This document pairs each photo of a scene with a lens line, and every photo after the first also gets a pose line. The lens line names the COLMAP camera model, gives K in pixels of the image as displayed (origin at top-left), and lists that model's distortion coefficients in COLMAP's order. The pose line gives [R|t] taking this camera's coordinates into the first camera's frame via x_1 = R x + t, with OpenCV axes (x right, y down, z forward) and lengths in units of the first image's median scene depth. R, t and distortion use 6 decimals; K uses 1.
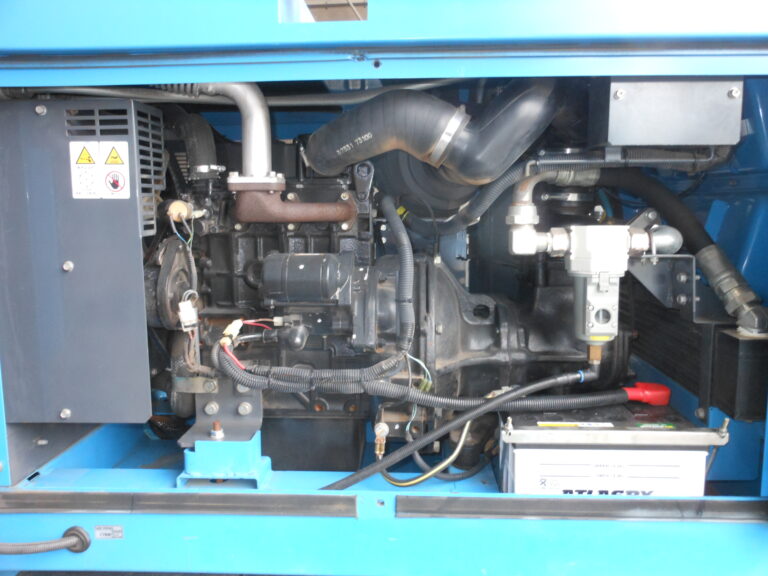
lens RADIAL K [[618.2, 0, 382.9], [0, 618.2, 285.4], [0, 0, 1]] dist [-0.035262, 0.000060]
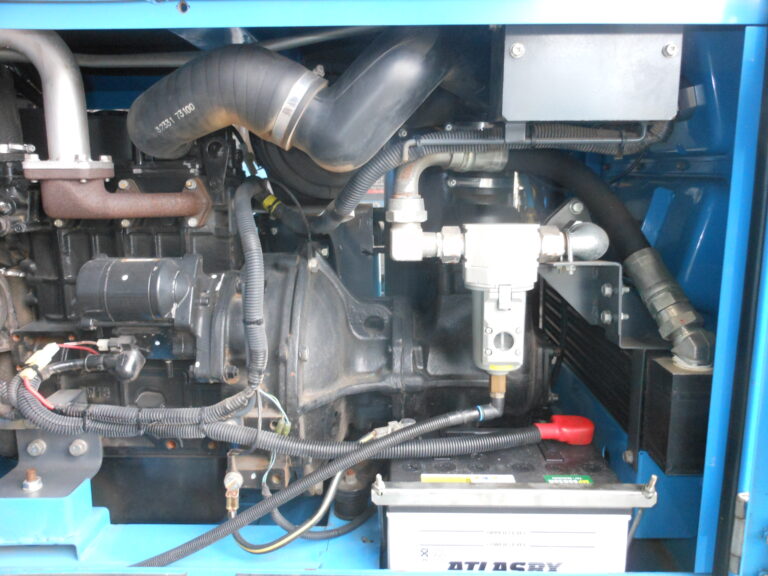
lens RADIAL K [[621.3, 0, 385.0], [0, 621.3, 290.6], [0, 0, 1]] dist [-0.031104, 0.007454]
pose [[0.999201, -0.006712, 0.039388, 0.167252], [0.004525, 0.998456, 0.055366, -0.055810], [-0.039699, -0.055143, 0.997689, 0.211844]]
